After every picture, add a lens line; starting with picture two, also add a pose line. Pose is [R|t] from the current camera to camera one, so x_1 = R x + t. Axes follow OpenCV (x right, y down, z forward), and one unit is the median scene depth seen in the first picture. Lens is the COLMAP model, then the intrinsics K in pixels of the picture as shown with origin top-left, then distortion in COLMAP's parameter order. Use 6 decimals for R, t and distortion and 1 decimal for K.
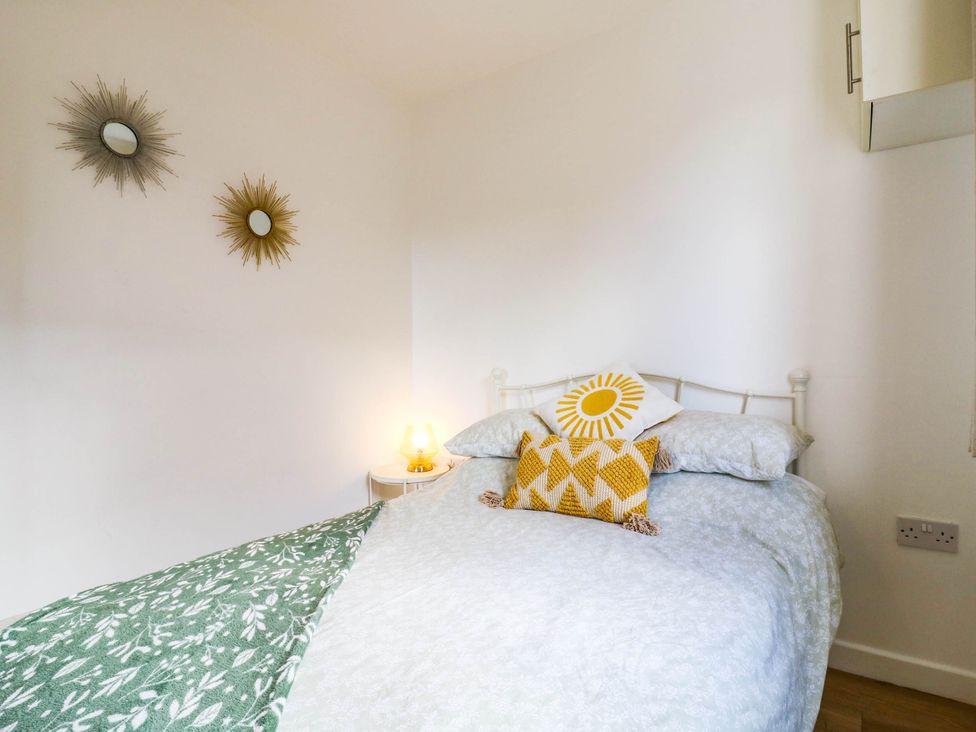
lens RADIAL K [[514.0, 0, 488.1], [0, 514.0, 358.5], [0, 0, 1]] dist [0.000837, -0.013873]
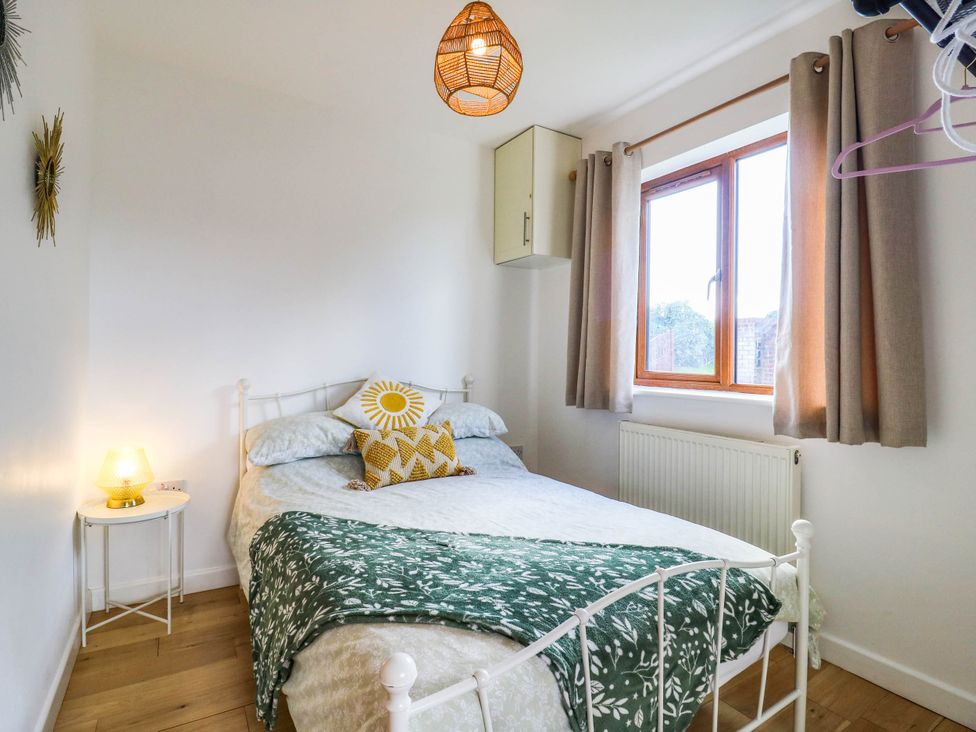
lens RADIAL K [[501.3, 0, 484.8], [0, 501.3, 358.0], [0, 0, 1]] dist [-0.000408, -0.012283]
pose [[0.415692, 0.006893, 0.909479, -1.108450], [-0.014407, 0.999896, -0.000993, -0.045407], [-0.909391, -0.012690, 0.415748, 0.252079]]
